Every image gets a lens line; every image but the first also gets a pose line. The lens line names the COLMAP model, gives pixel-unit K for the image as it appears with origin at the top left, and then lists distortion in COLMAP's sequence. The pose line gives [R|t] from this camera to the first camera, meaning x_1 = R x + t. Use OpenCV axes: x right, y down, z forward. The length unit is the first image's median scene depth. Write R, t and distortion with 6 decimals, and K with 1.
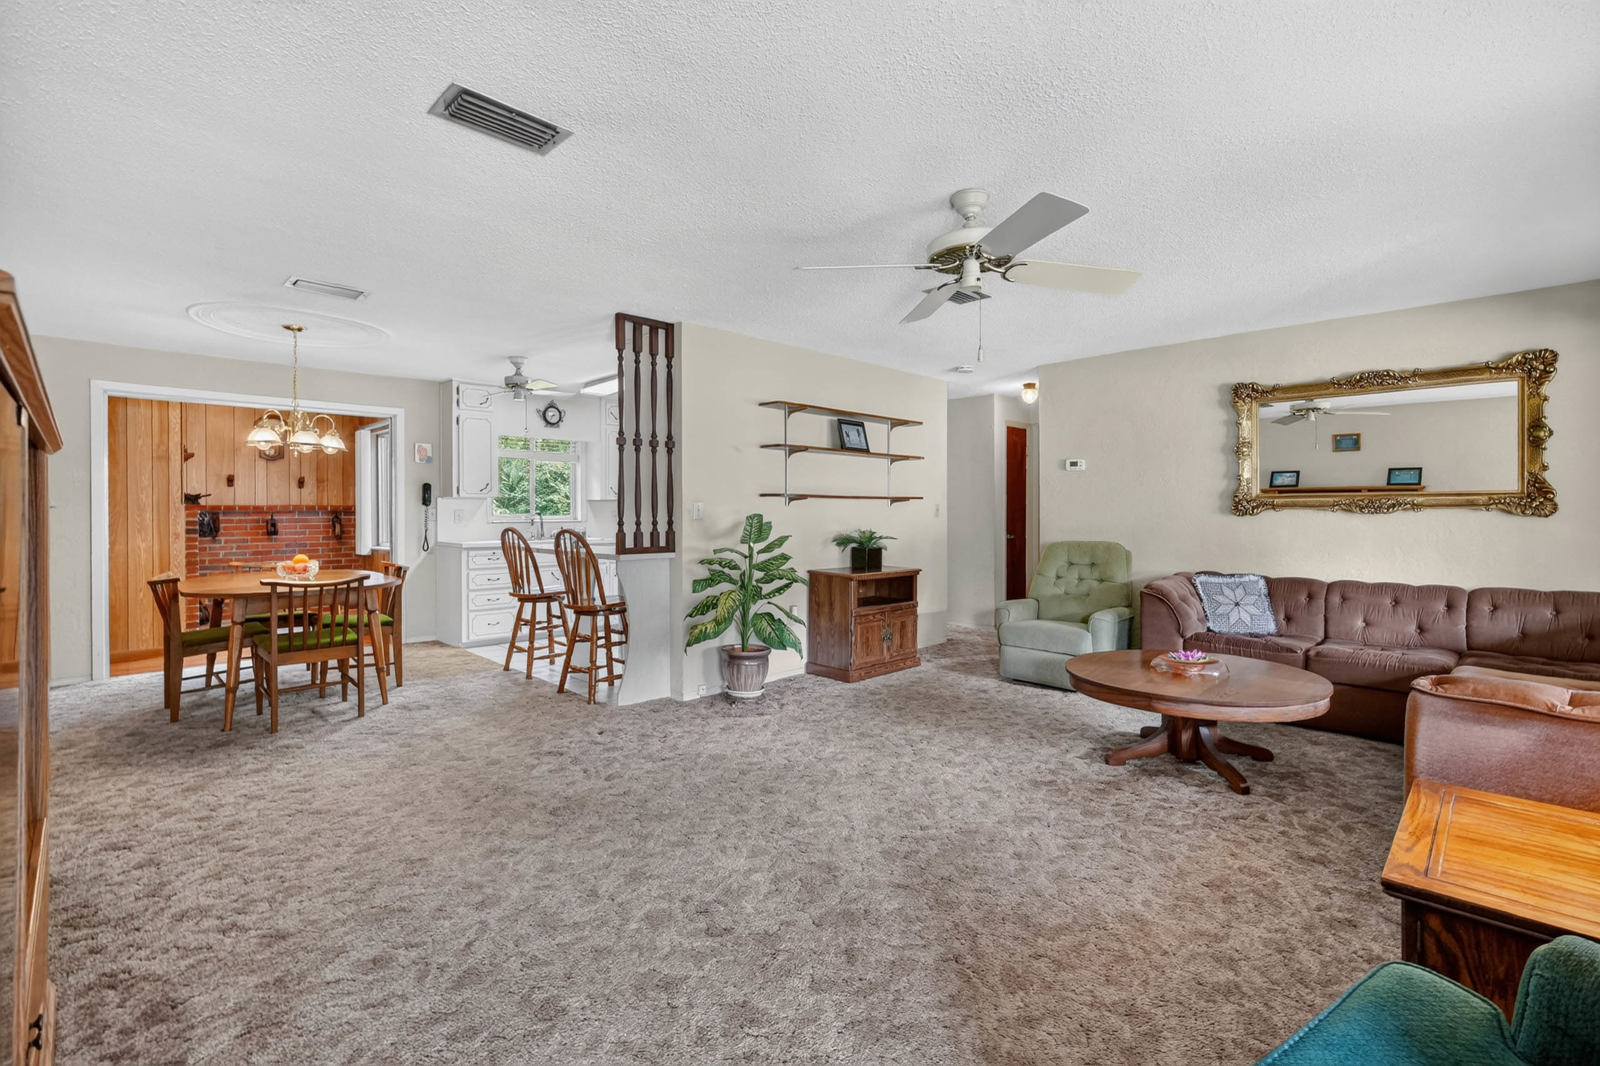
lens RADIAL K [[715.3, 0, 795.8], [0, 715.3, 518.8], [0, 0, 1]] dist [-0.002013, 0.000132]
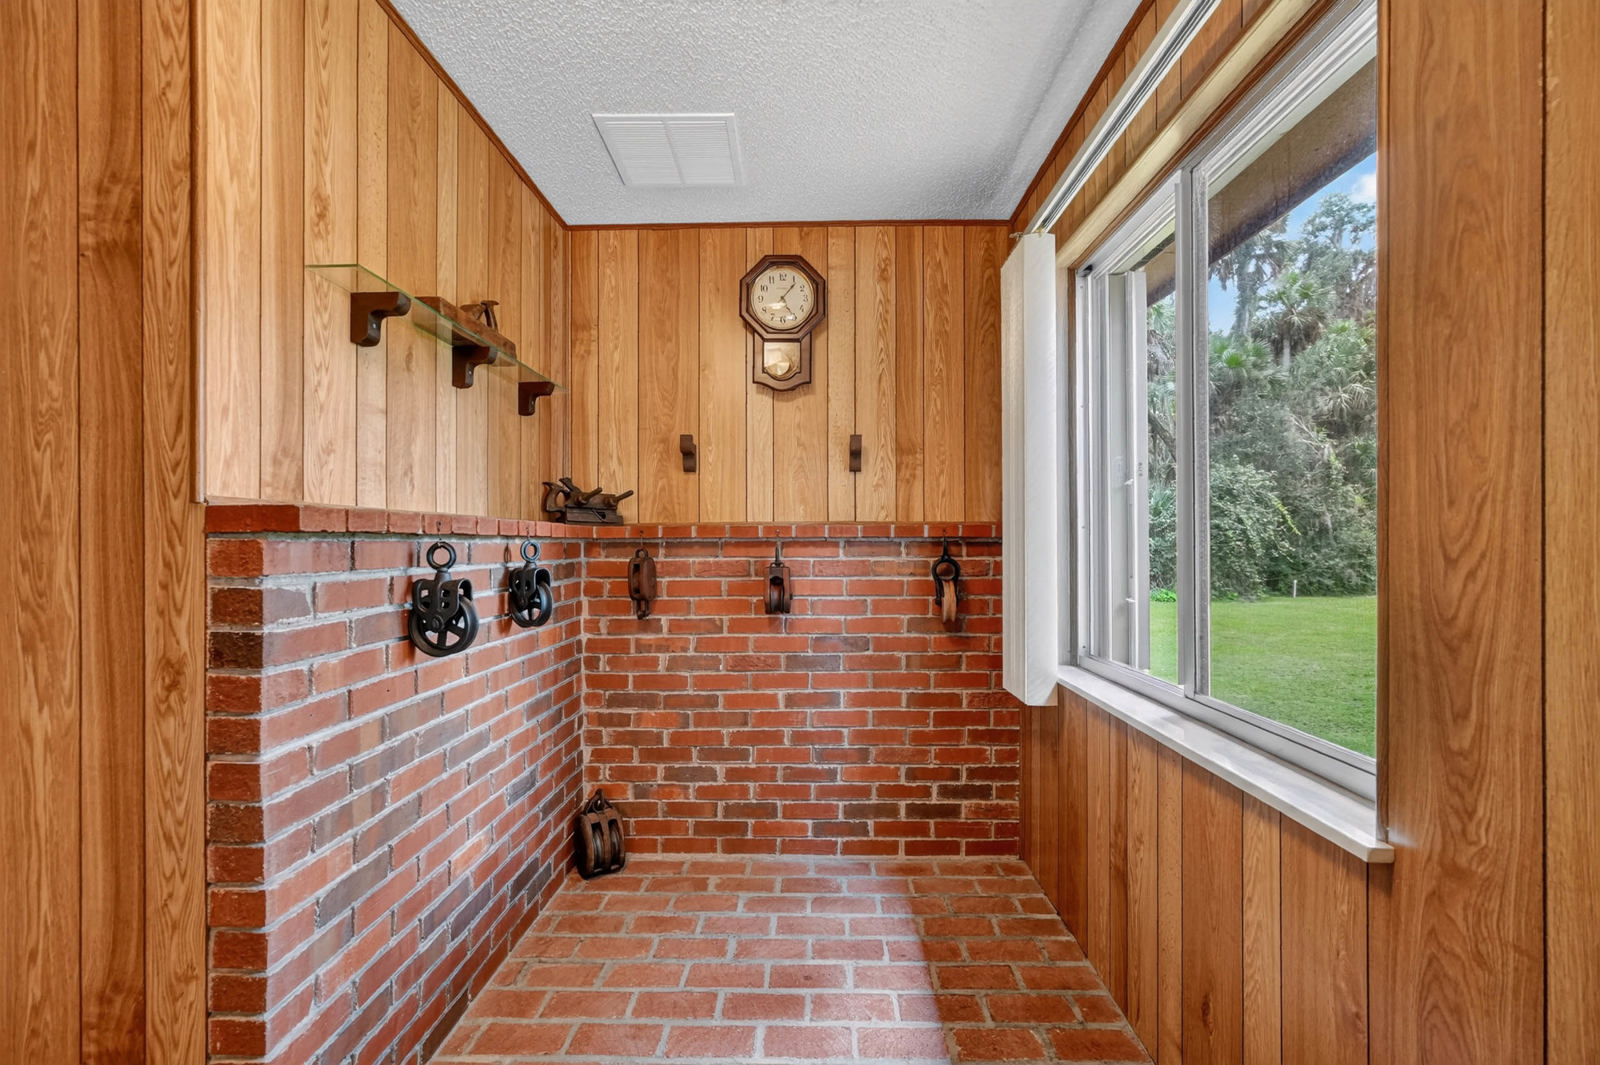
lens RADIAL K [[712.1, 0, 800.0], [0, 712.1, 532.5], [0, 0, 1]] dist [-0.000107, 0.000090]
pose [[0.700069, -0.008939, -0.714019, -0.540967], [-0.007248, 0.999781, -0.019624, -0.008696], [0.714038, 0.018913, 0.699851, 0.856607]]
